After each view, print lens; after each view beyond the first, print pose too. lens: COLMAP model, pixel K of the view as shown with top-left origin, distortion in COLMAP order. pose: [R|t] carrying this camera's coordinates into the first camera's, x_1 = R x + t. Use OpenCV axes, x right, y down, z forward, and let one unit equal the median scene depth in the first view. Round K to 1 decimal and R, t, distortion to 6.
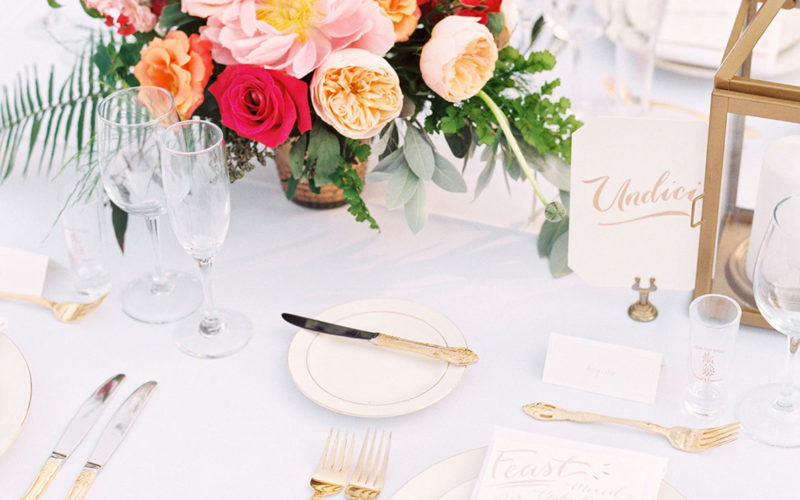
lens RADIAL K [[1731.2, 0, 400.0], [0, 1731.2, 250.0], [0, 0, 1]] dist [-0.190071, 0.071205]
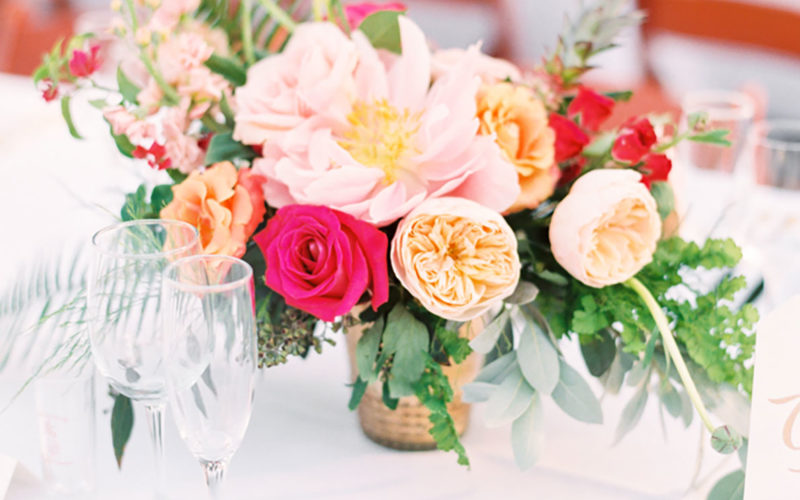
lens RADIAL K [[1731.2, 0, 400.0], [0, 1731.2, 250.0], [0, 0, 1]] dist [-0.190071, 0.071205]
pose [[0.988662, 0.077550, -0.128584, 0.042812], [-0.109567, 0.958113, -0.264602, 0.095701], [0.102678, 0.275690, 0.955747, 0.312440]]
